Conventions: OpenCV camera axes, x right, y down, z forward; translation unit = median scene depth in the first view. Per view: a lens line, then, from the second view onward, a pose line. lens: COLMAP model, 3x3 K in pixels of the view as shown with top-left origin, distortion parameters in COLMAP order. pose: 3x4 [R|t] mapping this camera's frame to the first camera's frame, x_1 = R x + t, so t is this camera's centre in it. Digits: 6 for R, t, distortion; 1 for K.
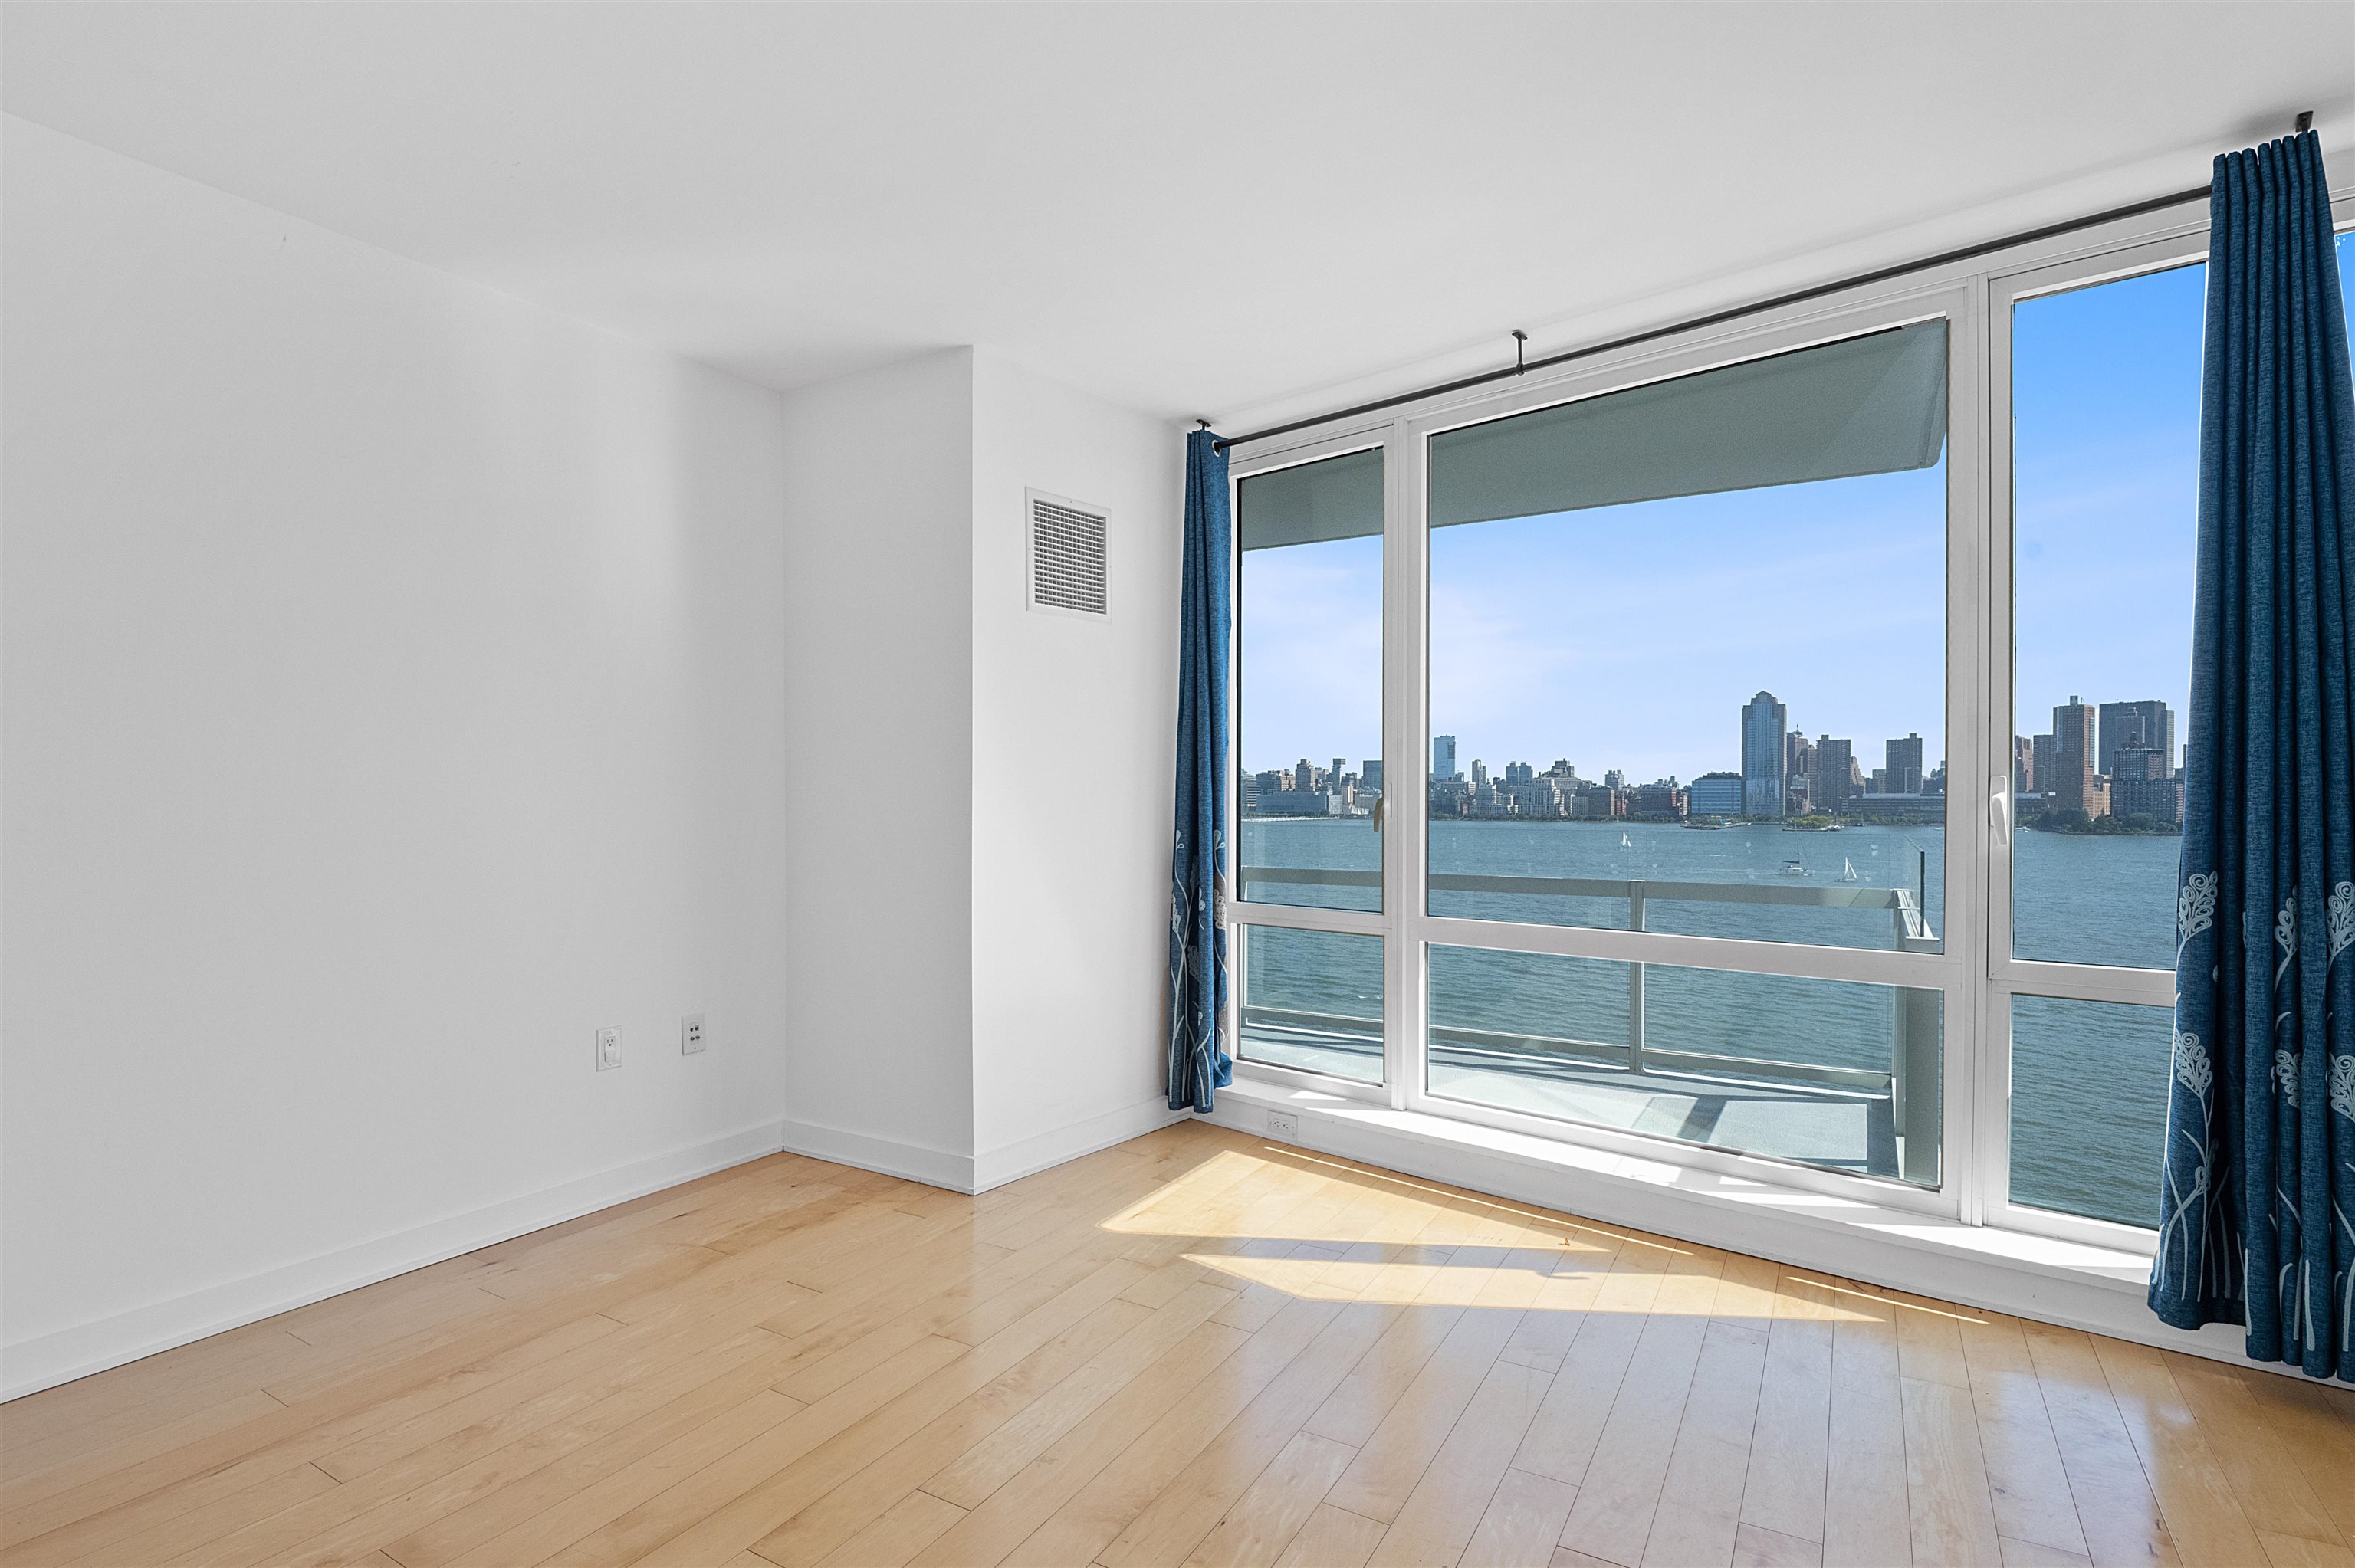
lens RADIAL K [[1140.0, 0, 1173.8], [0, 1140.0, 803.2], [0, 0, 1]] dist [0.016079, -0.024861]
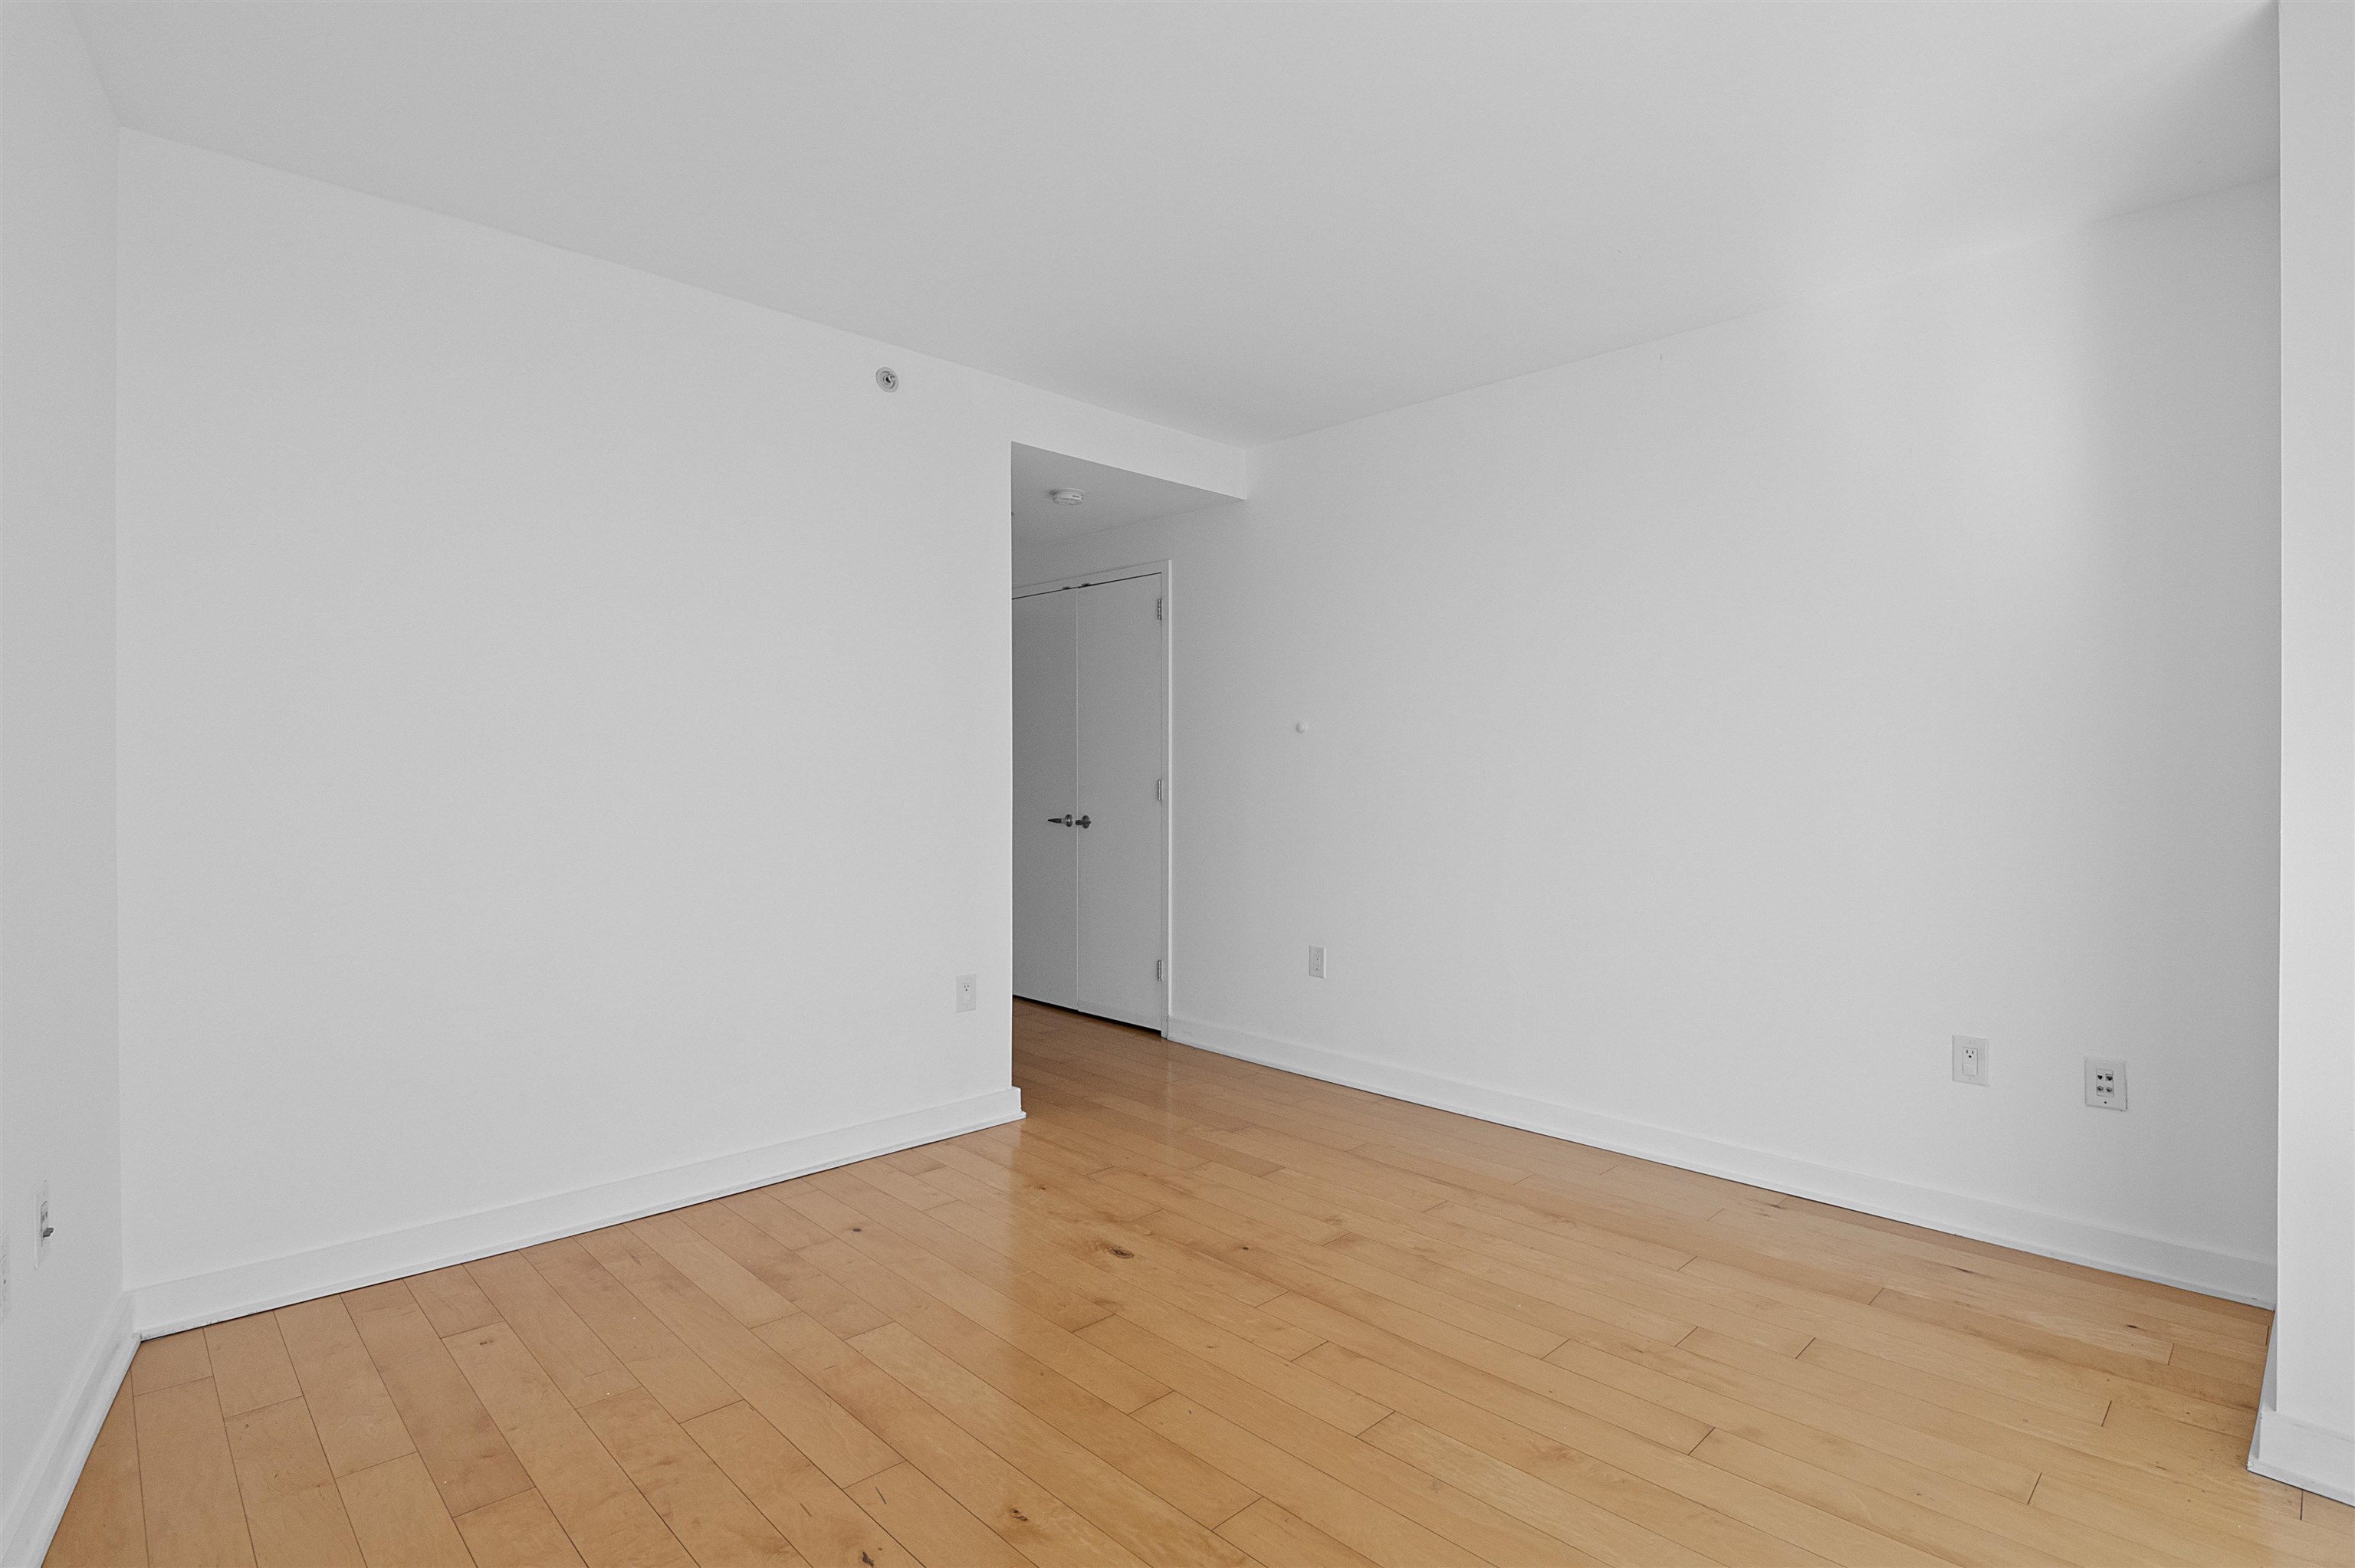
lens RADIAL K [[1118.2, 0, 1169.0], [0, 1118.2, 776.6], [0, 0, 1]] dist [0.034081, -0.037193]
pose [[-0.256031, 0.003919, -0.966661, 0.549290], [-0.005661, 0.999969, 0.005553, -0.007963], [0.966652, 0.006894, -0.256001, 0.668726]]
